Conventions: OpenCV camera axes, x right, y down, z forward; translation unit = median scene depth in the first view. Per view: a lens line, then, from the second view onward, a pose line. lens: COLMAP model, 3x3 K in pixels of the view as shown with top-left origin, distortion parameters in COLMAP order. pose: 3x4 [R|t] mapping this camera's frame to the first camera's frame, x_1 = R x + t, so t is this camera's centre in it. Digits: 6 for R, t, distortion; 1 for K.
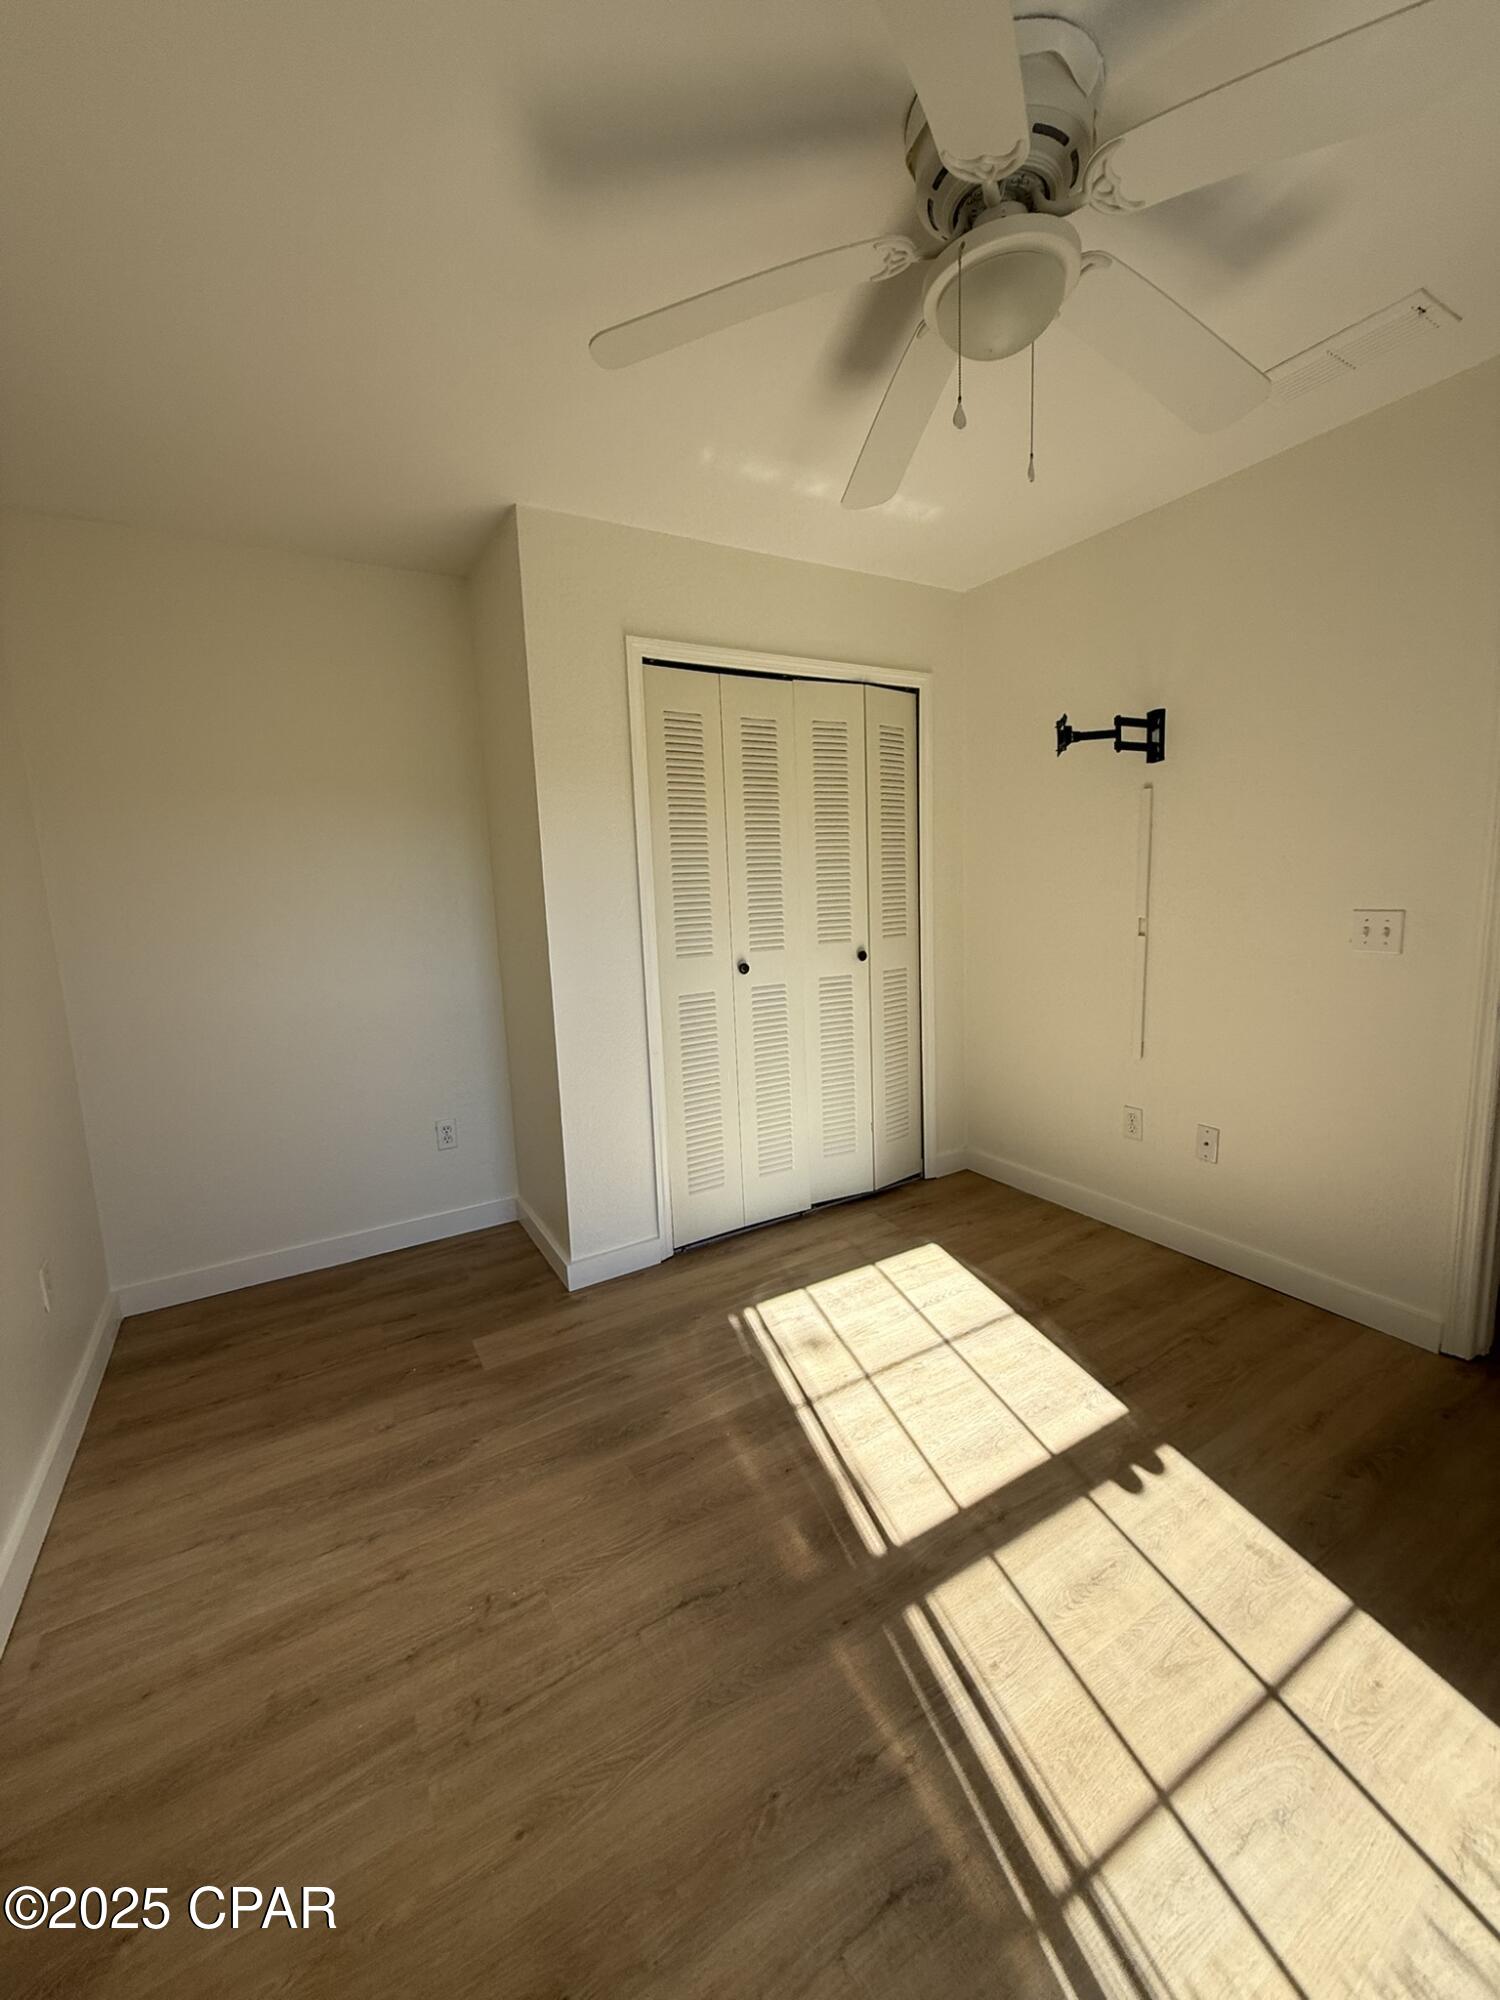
lens RADIAL K [[791.0, 0, 750.2], [0, 791.0, 992.7], [0, 0, 1]] dist [0.005647, 0.000119]
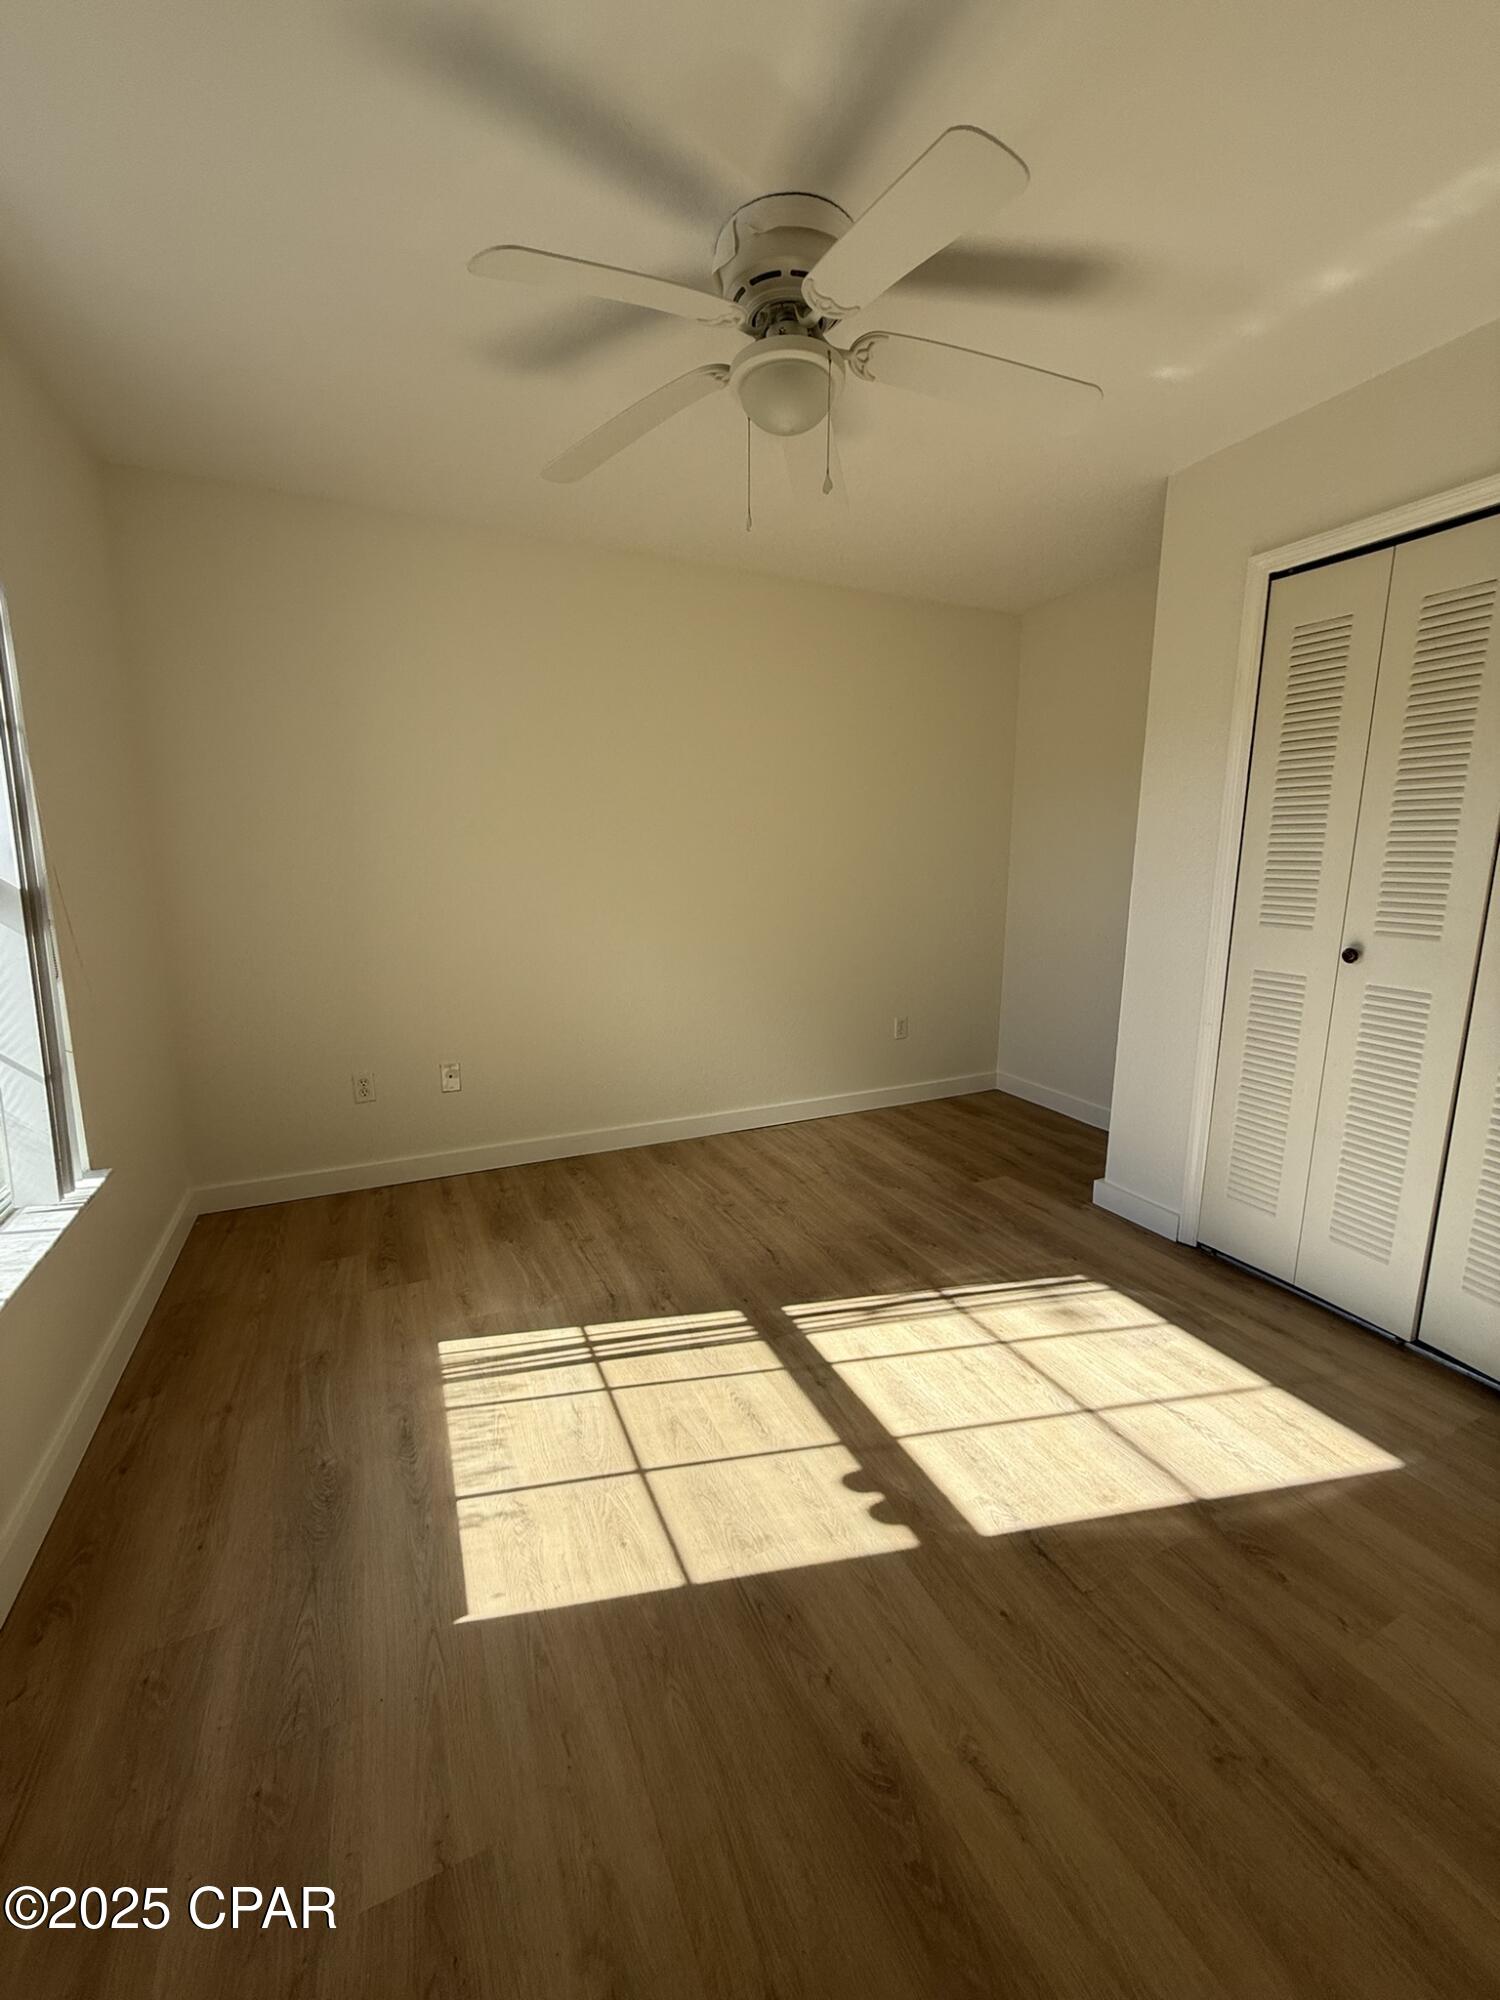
lens RADIAL K [[791.0, 0, 762.0], [0, 791.0, 991.3], [0, 0, 1]] dist [0.005647, 0.000119]
pose [[-0.086116, 0.208699, -0.974181, 1.124189], [-0.137640, 0.965945, 0.219102, -0.123627], [0.986732, 0.152955, -0.054458, 0.741550]]
